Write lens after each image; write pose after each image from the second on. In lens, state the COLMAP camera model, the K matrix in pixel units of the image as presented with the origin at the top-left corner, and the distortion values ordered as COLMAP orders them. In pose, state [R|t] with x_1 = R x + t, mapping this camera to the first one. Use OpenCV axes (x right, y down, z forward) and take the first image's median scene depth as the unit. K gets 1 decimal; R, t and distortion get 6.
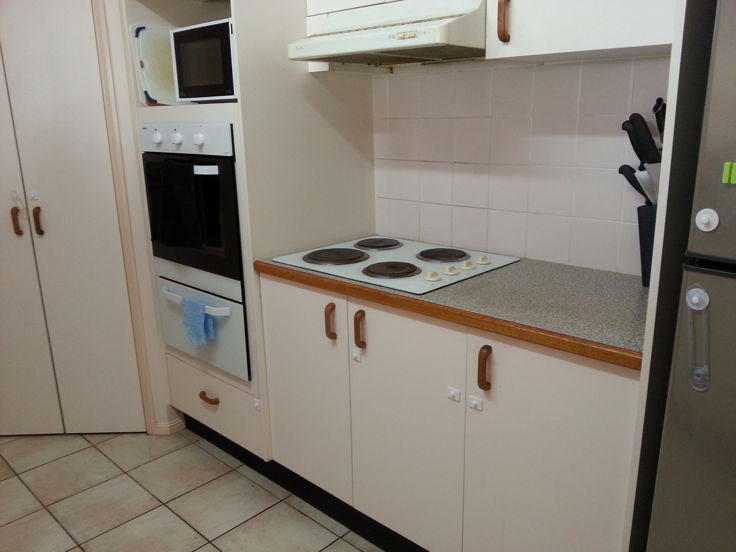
lens RADIAL K [[605.4, 0, 368.5], [0, 605.4, 274.4], [0, 0, 1]] dist [-0.024313, -0.003206]
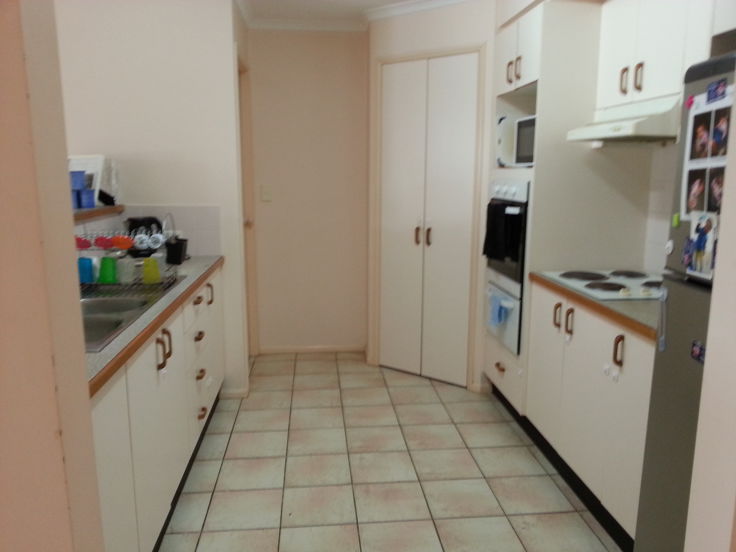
lens RADIAL K [[605.4, 0, 367.9], [0, 605.4, 276.9], [0, 0, 1]] dist [-0.024313, -0.003206]
pose [[0.746556, 0.134812, -0.651521, 0.443811], [-0.187556, 0.982184, -0.011682, 0.074390], [0.638339, 0.130918, 0.758541, -0.352202]]
